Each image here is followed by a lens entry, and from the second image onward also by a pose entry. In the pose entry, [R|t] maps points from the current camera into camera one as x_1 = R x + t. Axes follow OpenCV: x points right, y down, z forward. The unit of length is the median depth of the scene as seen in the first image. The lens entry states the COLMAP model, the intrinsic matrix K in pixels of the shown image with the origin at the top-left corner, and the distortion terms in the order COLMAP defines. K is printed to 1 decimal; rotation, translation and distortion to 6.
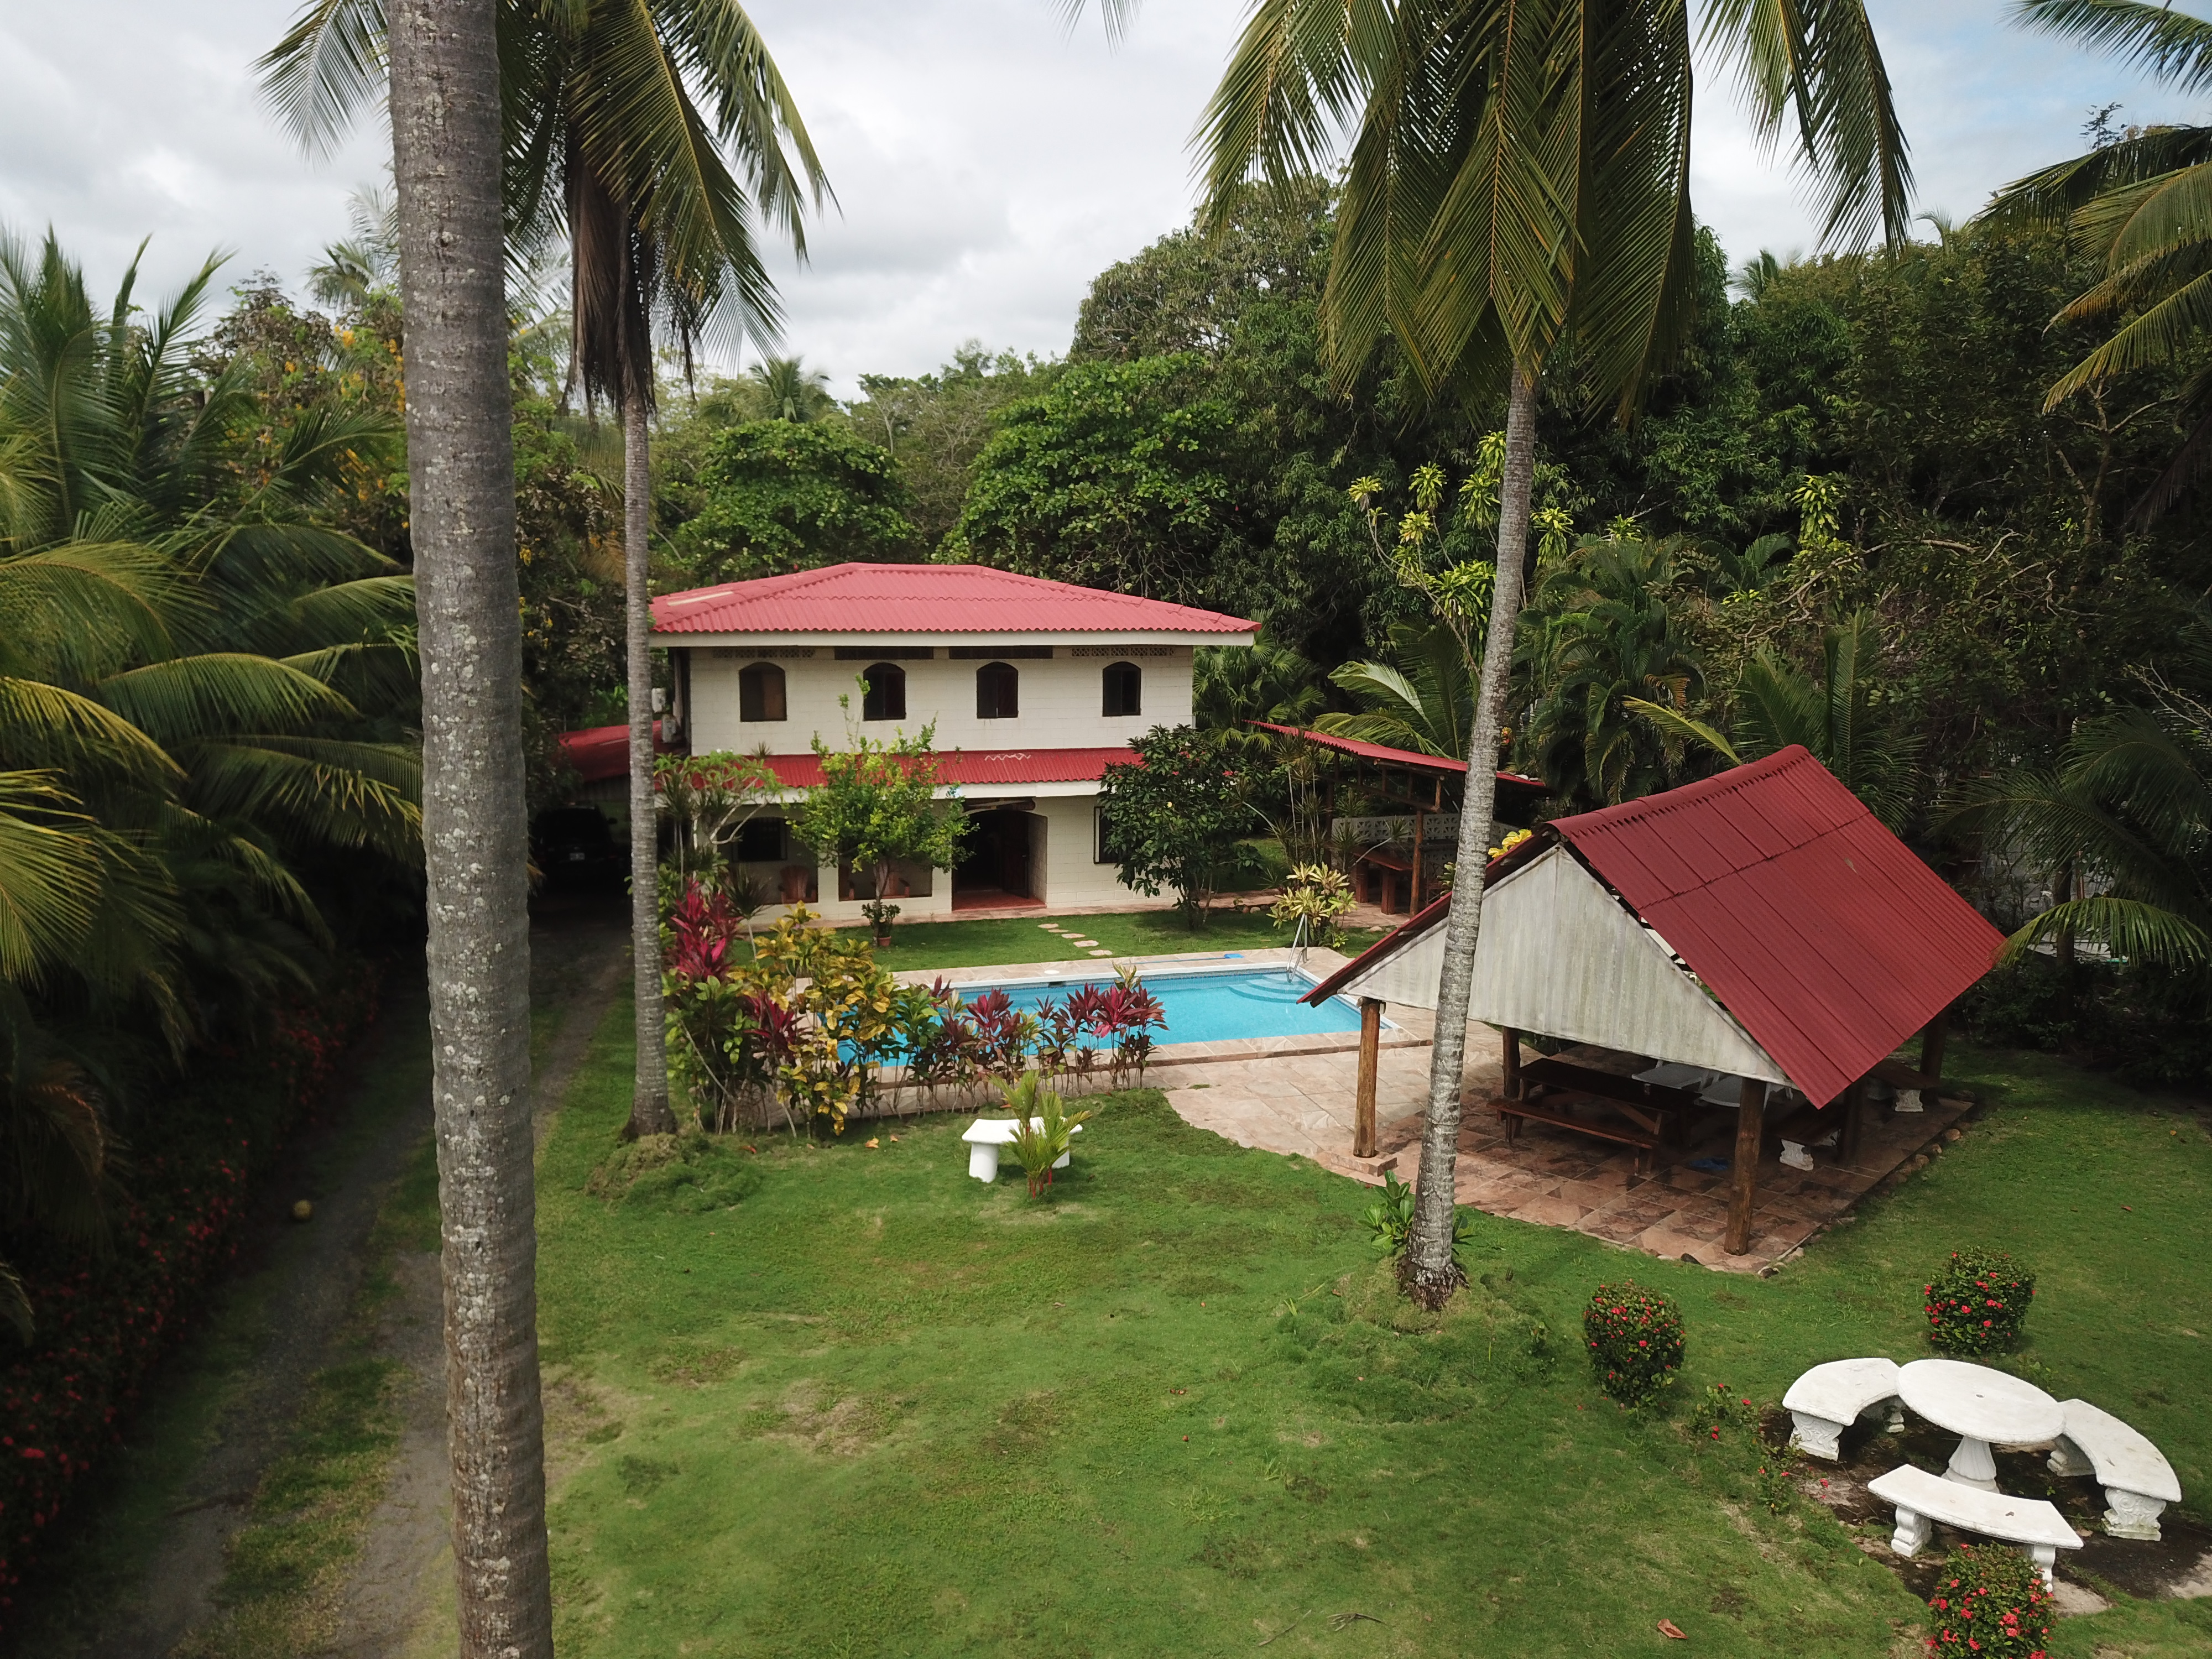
lens RADIAL K [[1712.5, 0, 1090.8], [0, 1712.5, 840.5], [0, 0, 1]] dist [0.049442, -0.138122]
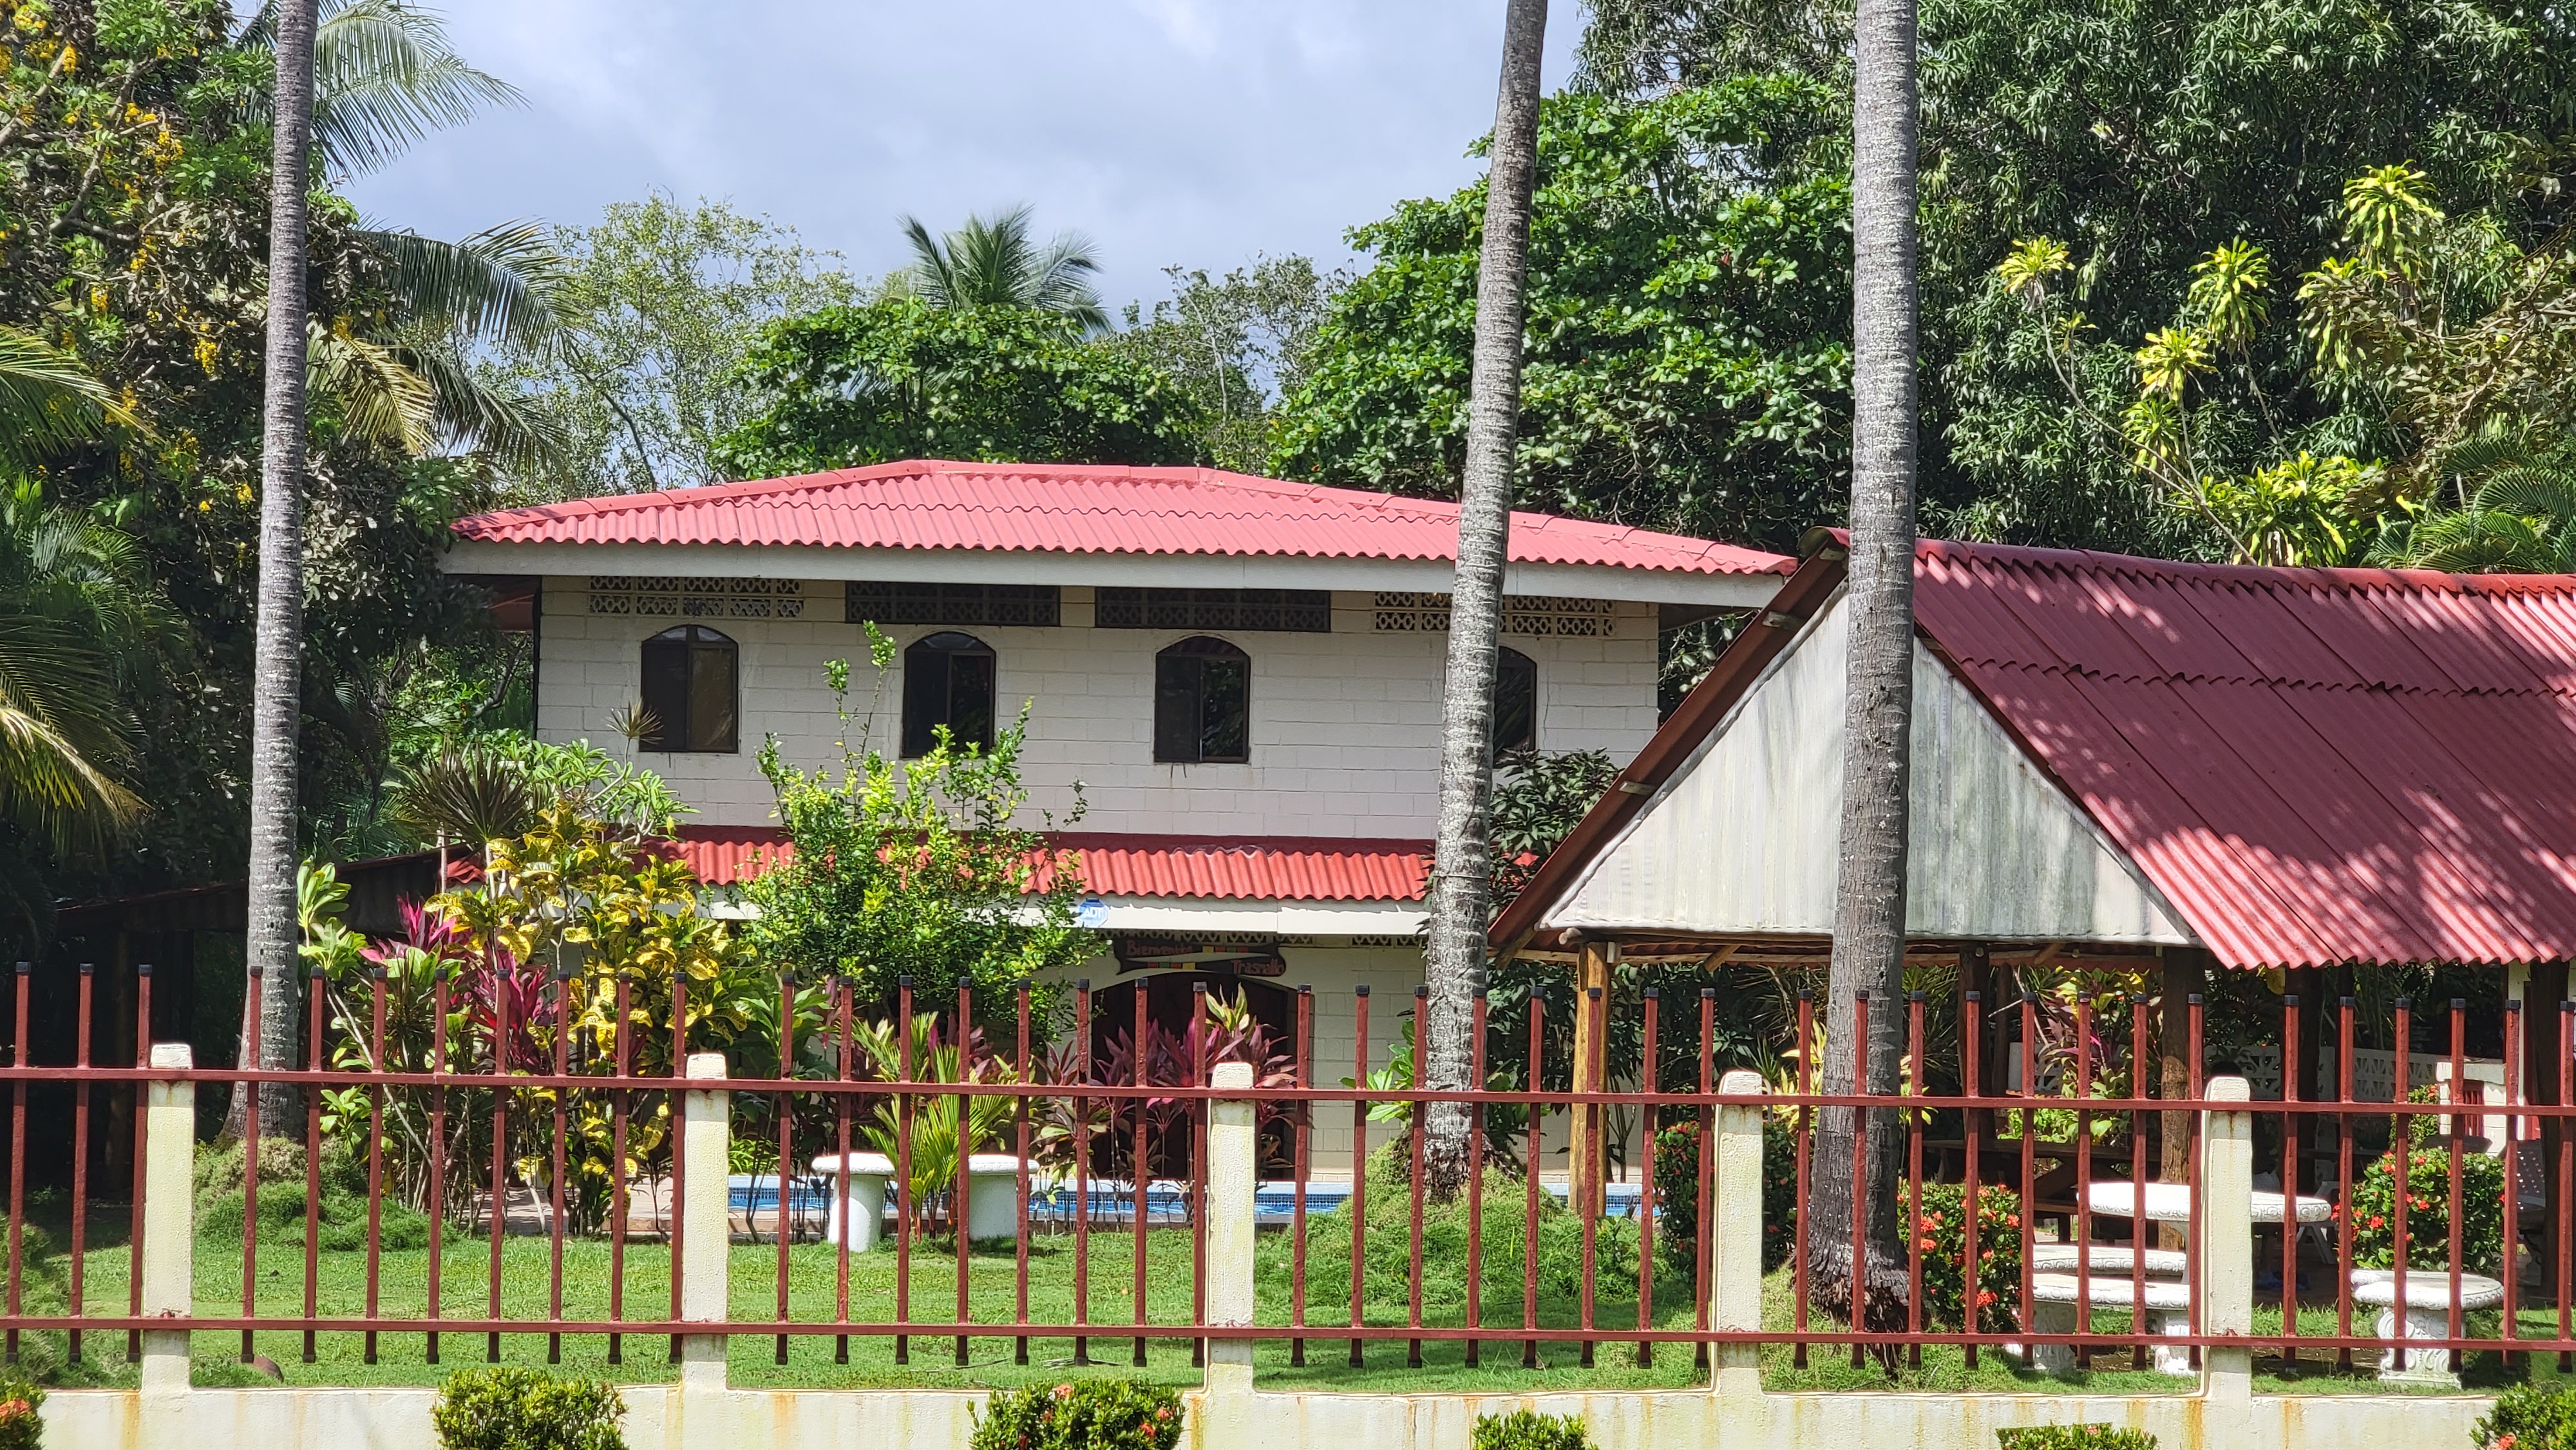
lens RADIAL K [[5224.9, 0, 1282.3], [0, 5224.9, 727.8], [0, 0, 1]] dist [-0.172871, 2.077384]
pose [[0.988255, -0.000540, -0.152811, 0.176070], [-0.031925, 0.977199, -0.209913, 0.206998], [0.149440, 0.212326, 0.965704, -0.322439]]
